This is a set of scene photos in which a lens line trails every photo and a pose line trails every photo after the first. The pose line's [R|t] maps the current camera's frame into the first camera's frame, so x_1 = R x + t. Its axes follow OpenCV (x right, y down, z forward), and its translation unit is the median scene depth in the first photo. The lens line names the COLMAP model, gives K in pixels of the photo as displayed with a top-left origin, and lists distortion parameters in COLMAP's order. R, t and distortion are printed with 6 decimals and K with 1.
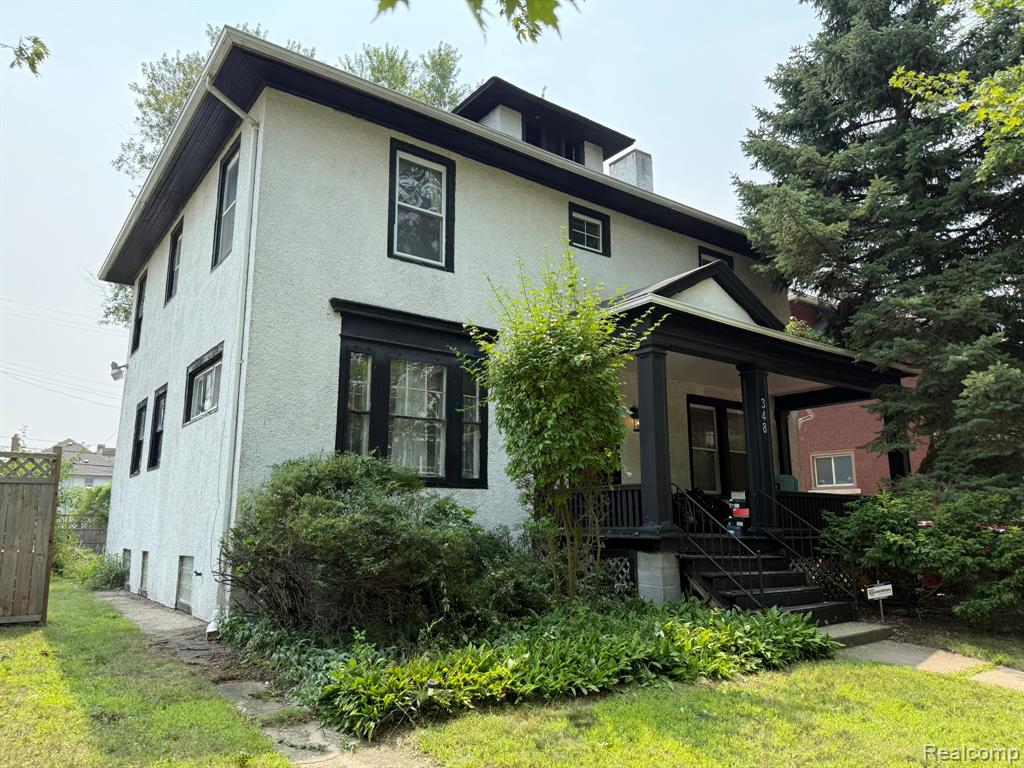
lens RADIAL K [[711.2, 0, 515.6], [0, 711.2, 386.9], [0, 0, 1]] dist [0.062317, -0.001439]
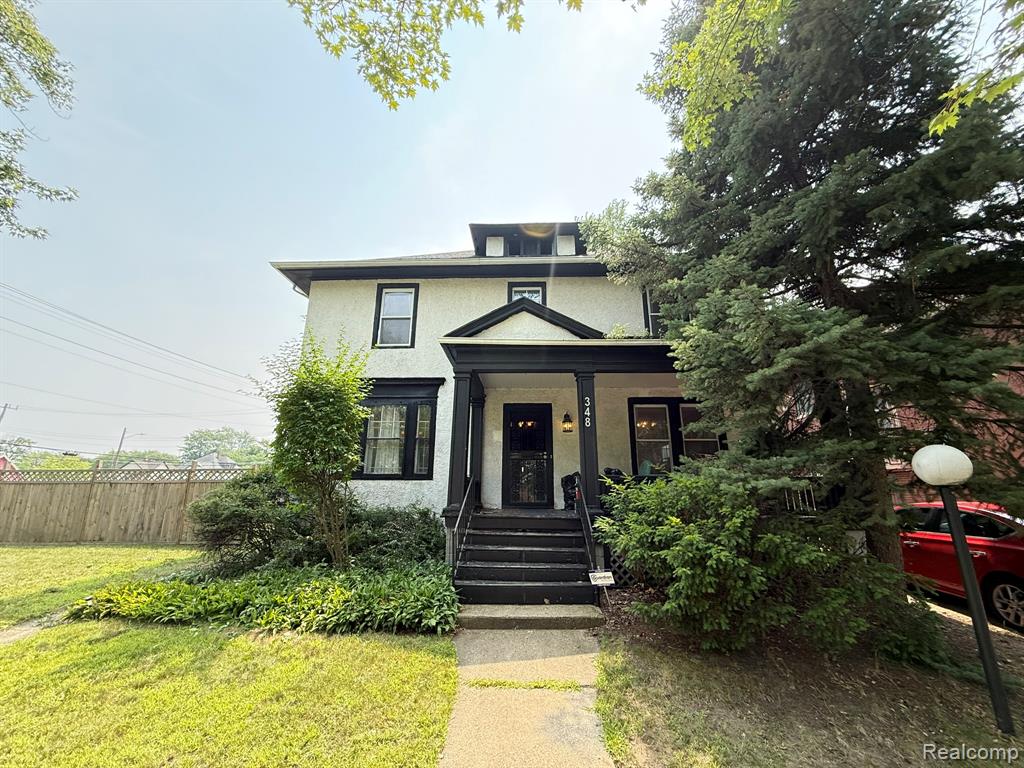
lens RADIAL K [[408.1, 0, 514.8], [0, 408.1, 385.1], [0, 0, 1]] dist [-0.001365, 0.000551]
pose [[0.778715, -0.155620, -0.607771, 0.683841], [0.113599, 0.987710, -0.107352, 0.055481], [0.617007, 0.014555, 0.786823, 0.409570]]
